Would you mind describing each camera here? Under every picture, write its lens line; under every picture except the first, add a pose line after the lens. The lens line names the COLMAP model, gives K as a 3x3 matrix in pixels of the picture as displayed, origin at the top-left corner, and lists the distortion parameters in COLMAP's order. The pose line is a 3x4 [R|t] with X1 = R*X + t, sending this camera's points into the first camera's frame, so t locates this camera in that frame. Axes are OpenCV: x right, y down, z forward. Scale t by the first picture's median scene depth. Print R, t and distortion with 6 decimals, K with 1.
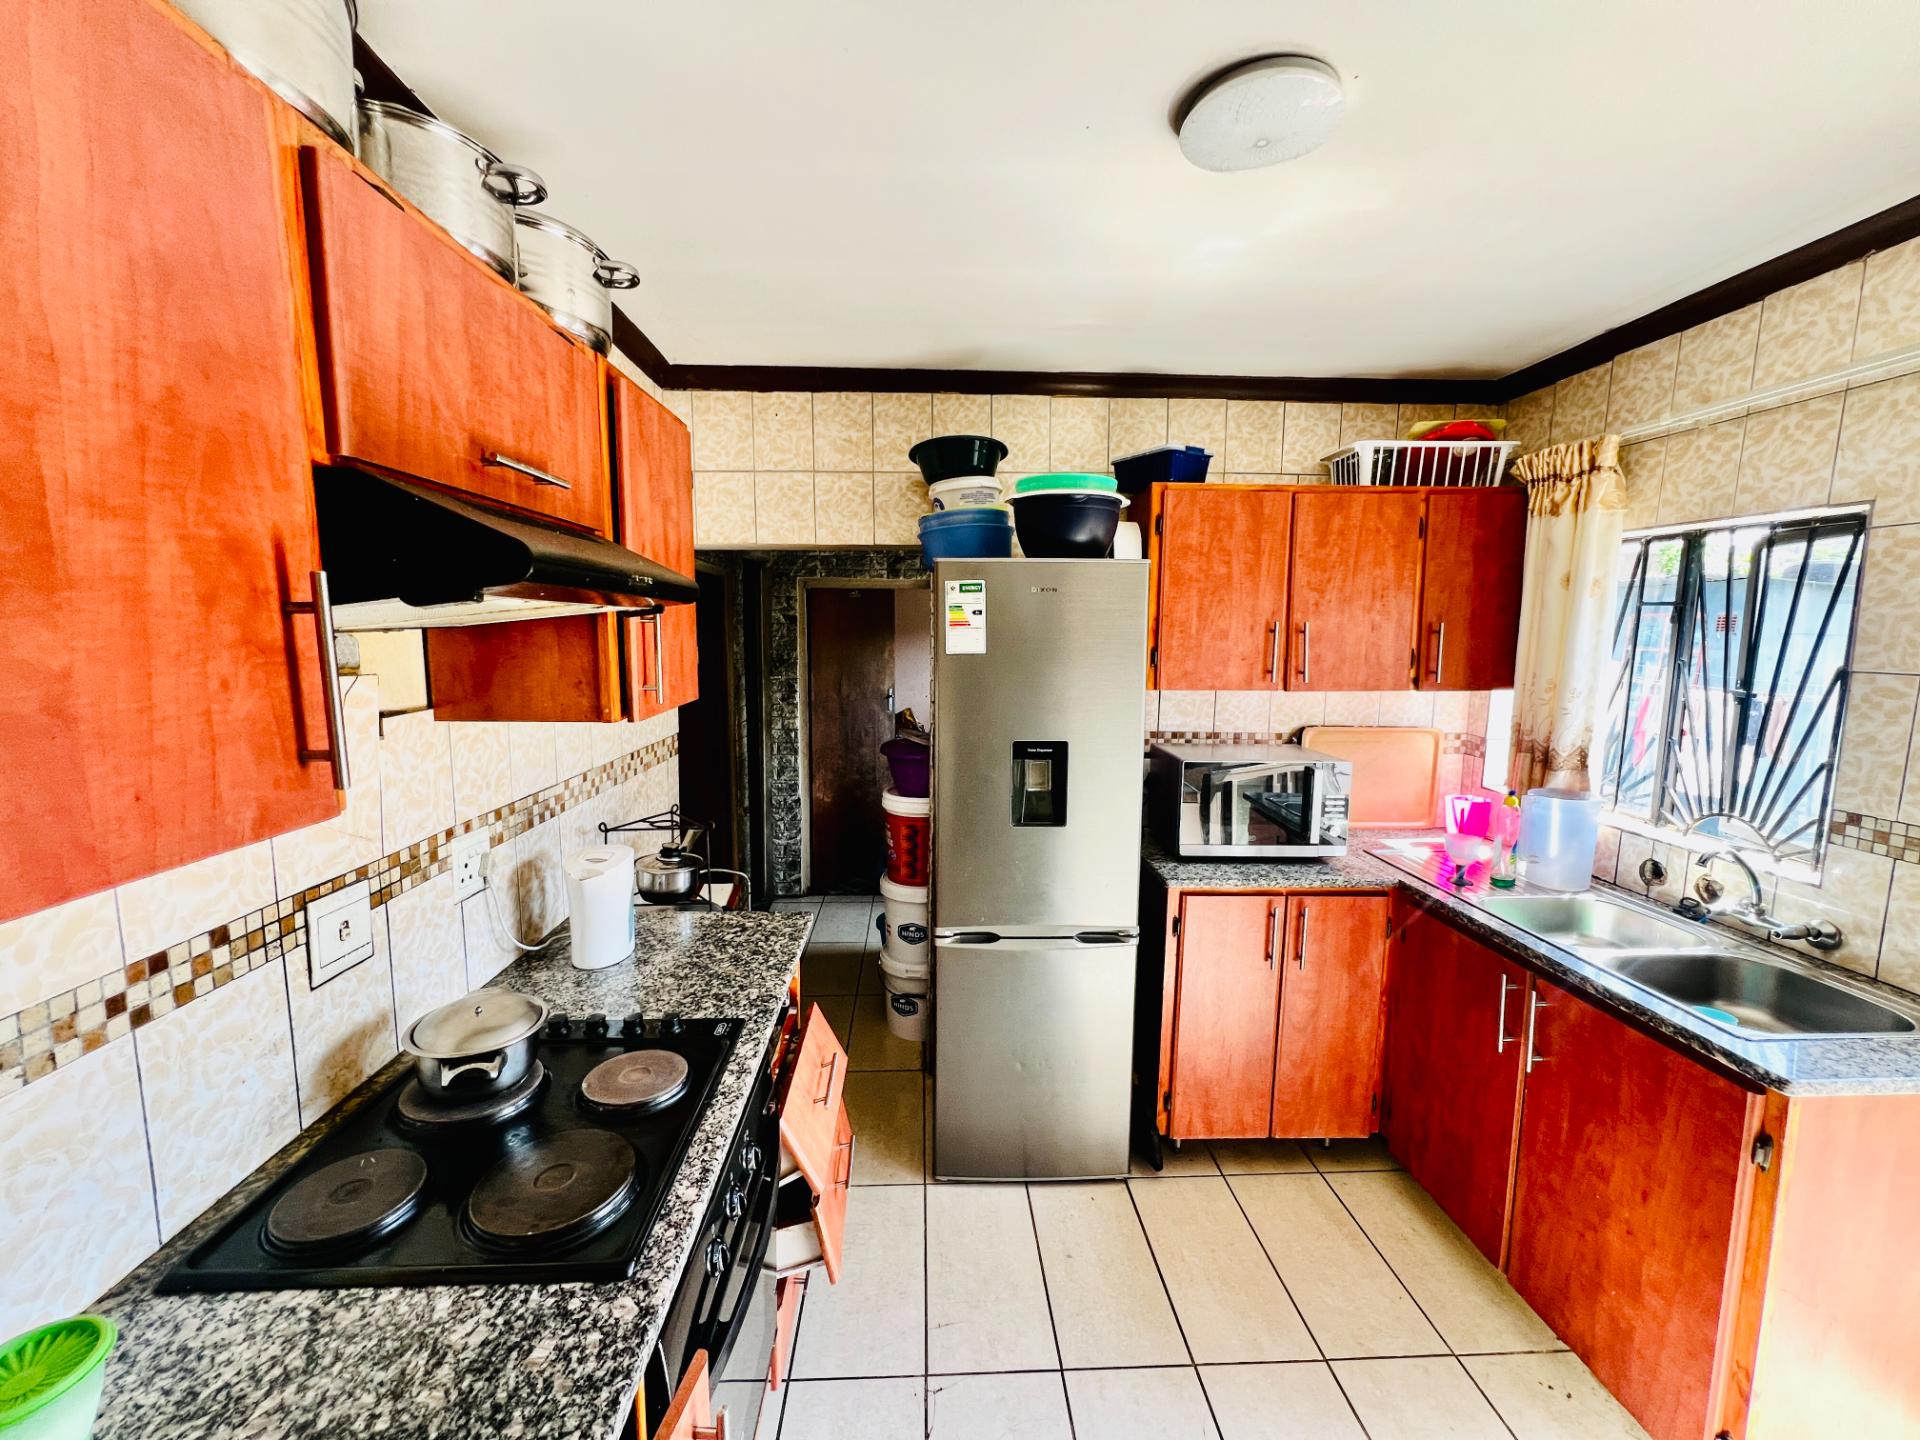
lens RADIAL K [[768.4, 0, 958.0], [0, 768.4, 716.3], [0, 0, 1]] dist [-0.002906, 0.000869]
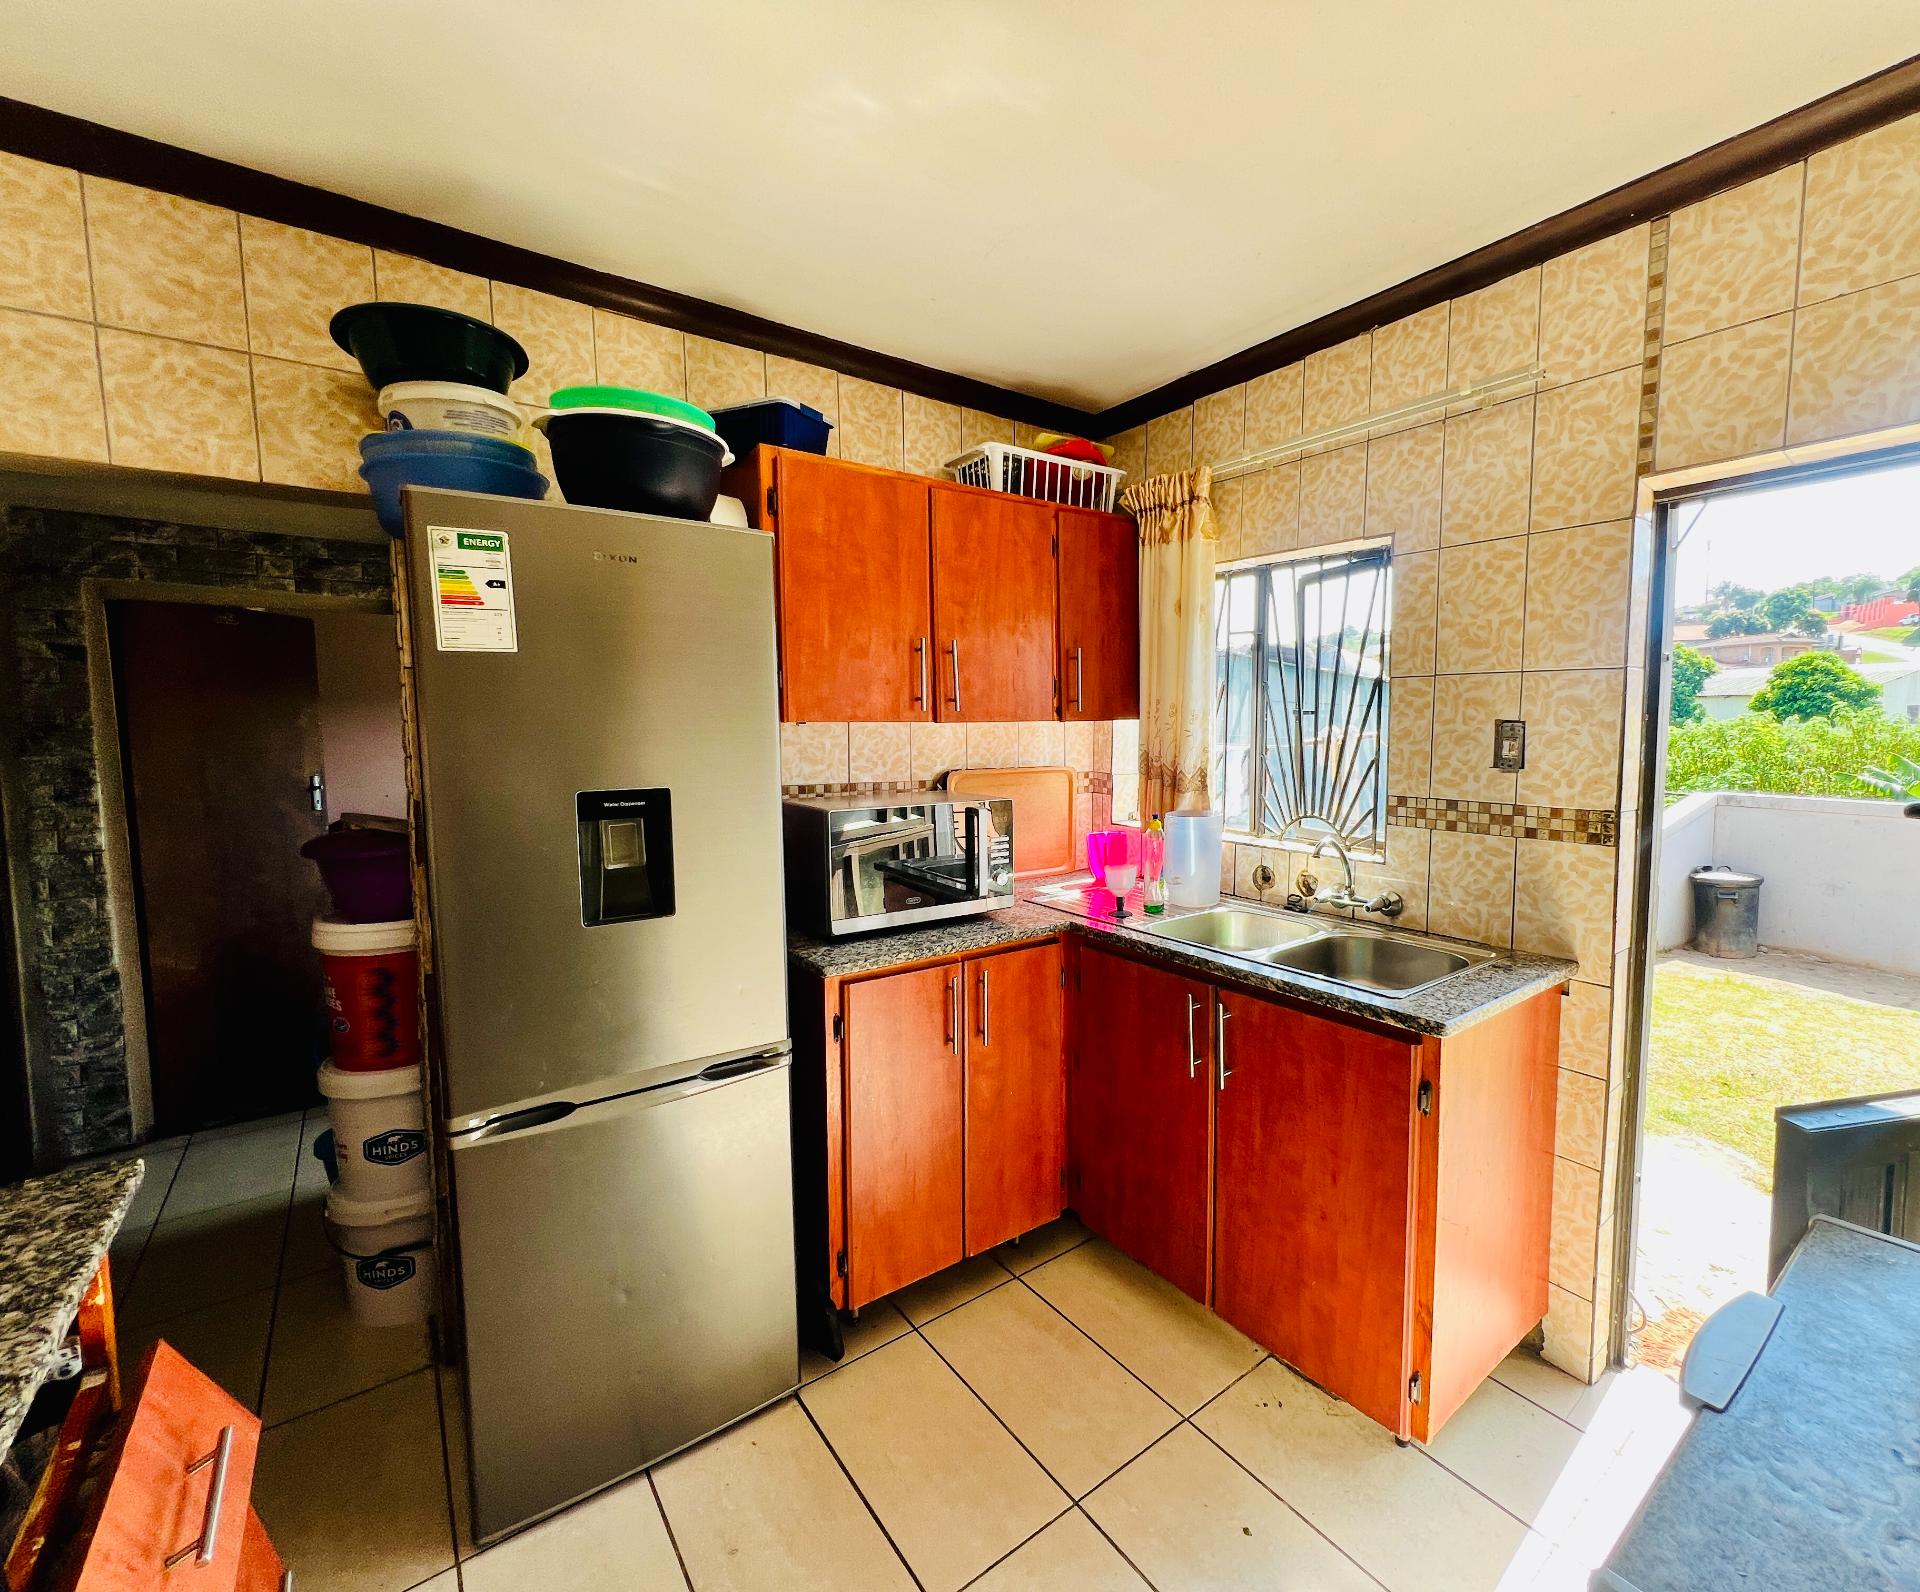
lens RADIAL K [[850.1, 0, 1060.1], [0, 850.1, 792.7], [0, 0, 1]] dist [-0.002320, 0.000273]
pose [[0.804227, -0.059328, 0.591354, -0.021862], [0.075732, 0.997124, -0.002956, 0.062281], [-0.589478, 0.047162, 0.806407, 0.186550]]
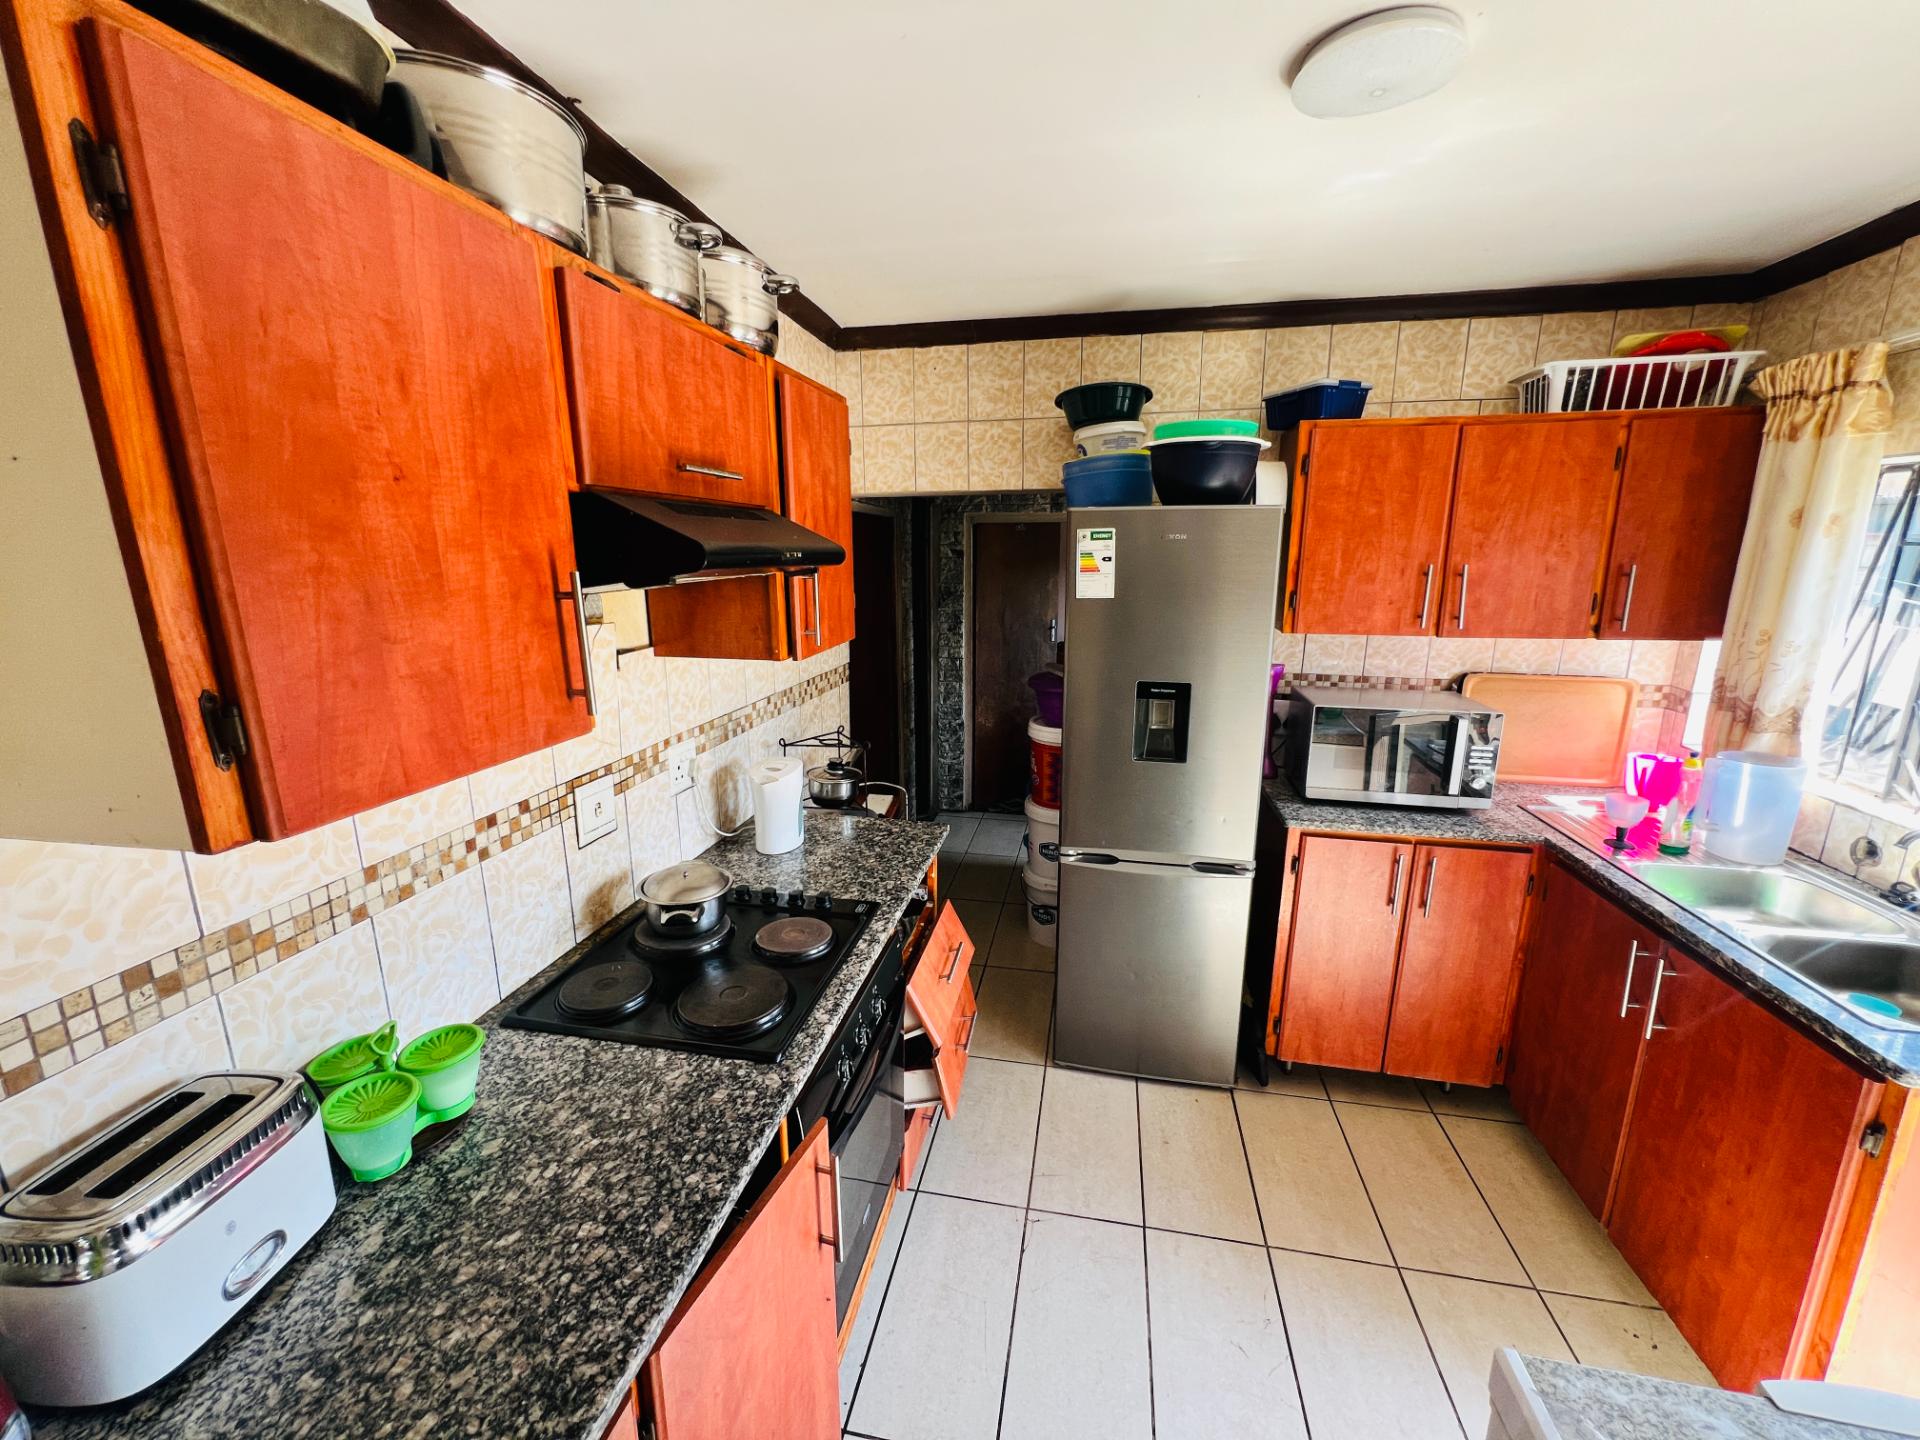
lens RADIAL K [[768.4, 0, 958.0], [0, 768.4, 716.3], [0, 0, 1]] dist [-0.002906, 0.000869]
pose [[0.971845, 0.042418, -0.231770, 0.075394], [-0.019297, 0.994686, 0.101130, -0.021150], [0.234828, -0.093810, 0.967500, -0.089722]]
